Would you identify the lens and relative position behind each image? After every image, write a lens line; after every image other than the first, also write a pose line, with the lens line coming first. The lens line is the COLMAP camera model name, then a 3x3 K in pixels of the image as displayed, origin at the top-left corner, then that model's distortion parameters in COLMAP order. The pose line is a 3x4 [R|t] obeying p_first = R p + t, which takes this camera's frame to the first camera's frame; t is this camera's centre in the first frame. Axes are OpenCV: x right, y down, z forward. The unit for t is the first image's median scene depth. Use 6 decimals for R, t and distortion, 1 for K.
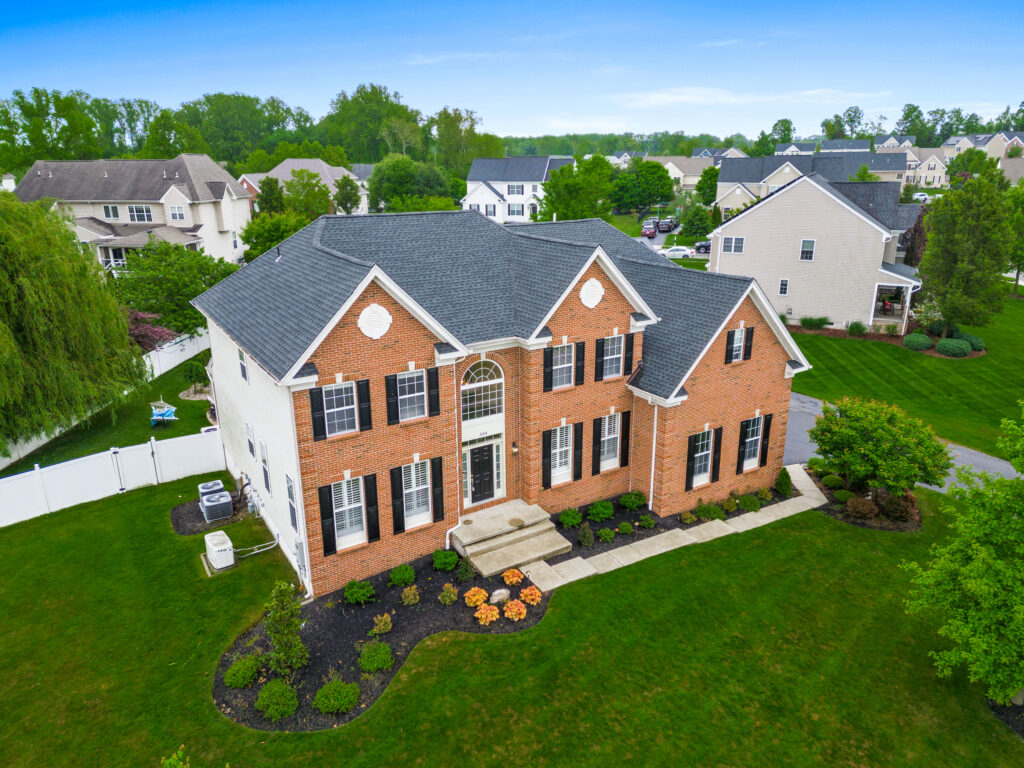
lens RADIAL K [[719.4, 0, 512.0], [0, 719.4, 384.0], [0, 0, 1]] dist [0.051407, -0.004580]
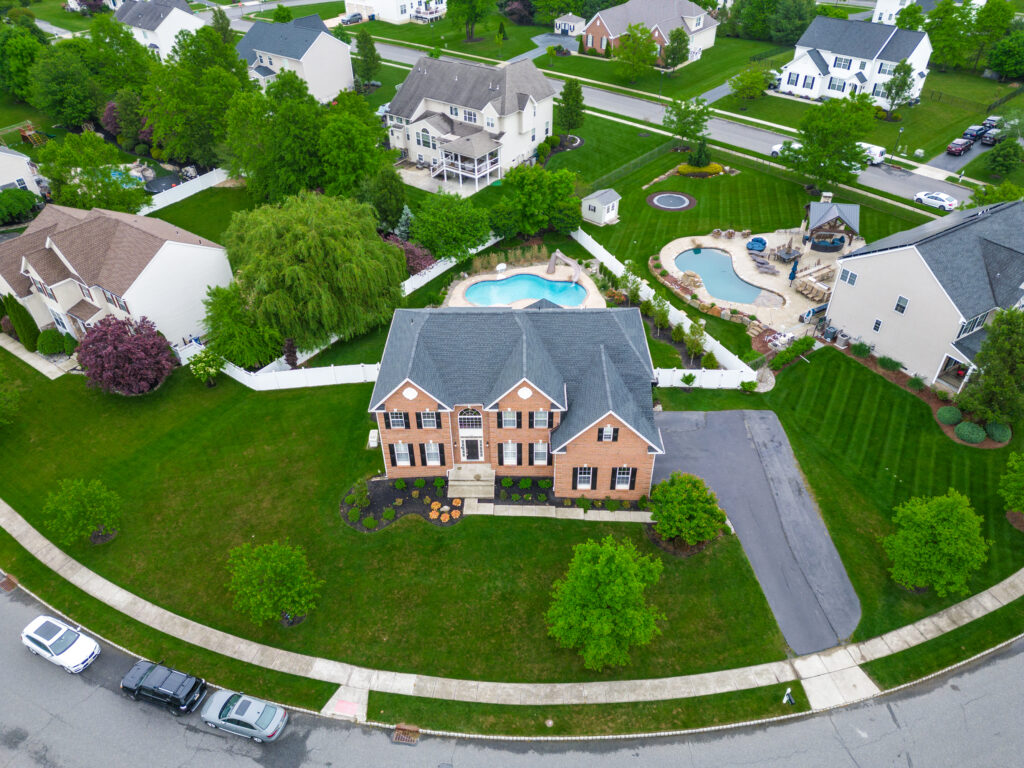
lens RADIAL K [[719.4, 0, 512.0], [0, 719.4, 384.0], [0, 0, 1]] dist [0.051407, -0.004580]
pose [[0.840245, 0.331199, -0.429297, 0.942555], [-0.157473, 0.906694, 0.391290, -0.937557], [0.518836, -0.261177, 0.814000, -0.646143]]
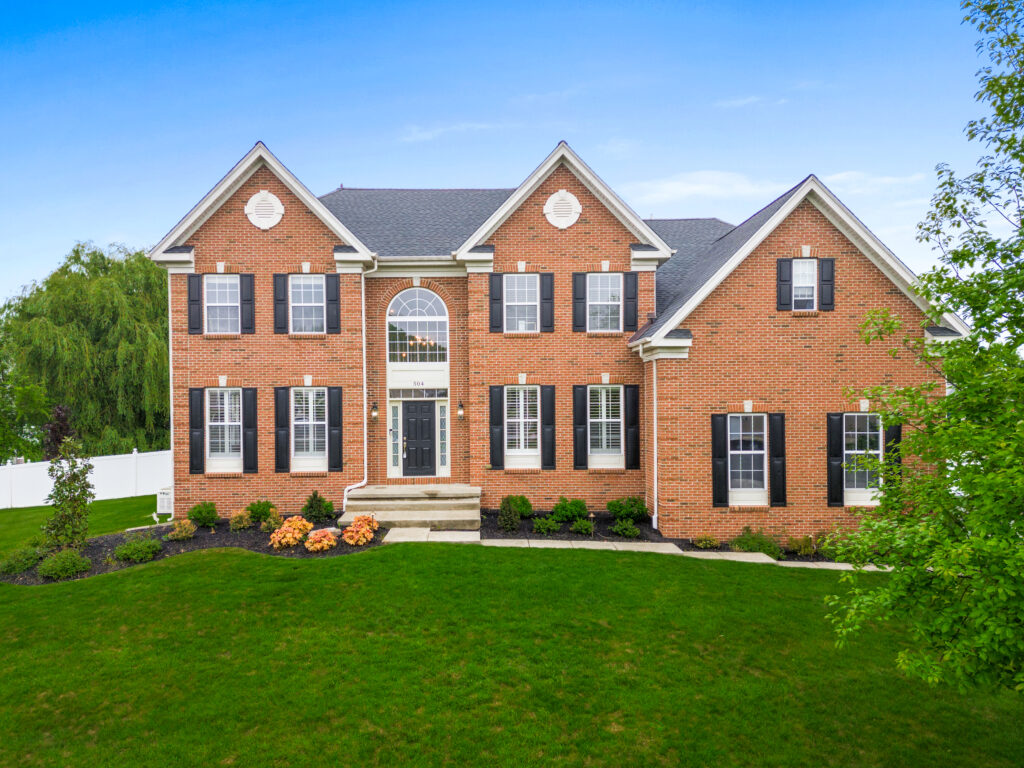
lens RADIAL K [[752.1, 0, 476.4], [0, 752.1, 411.4], [0, 0, 1]] dist [0.040434, -0.003162]
pose [[0.847325, 0.002885, -0.531067, 0.471243], [-0.159890, 0.954974, -0.249919, 0.304136], [0.506435, 0.296675, 0.809634, 0.363338]]
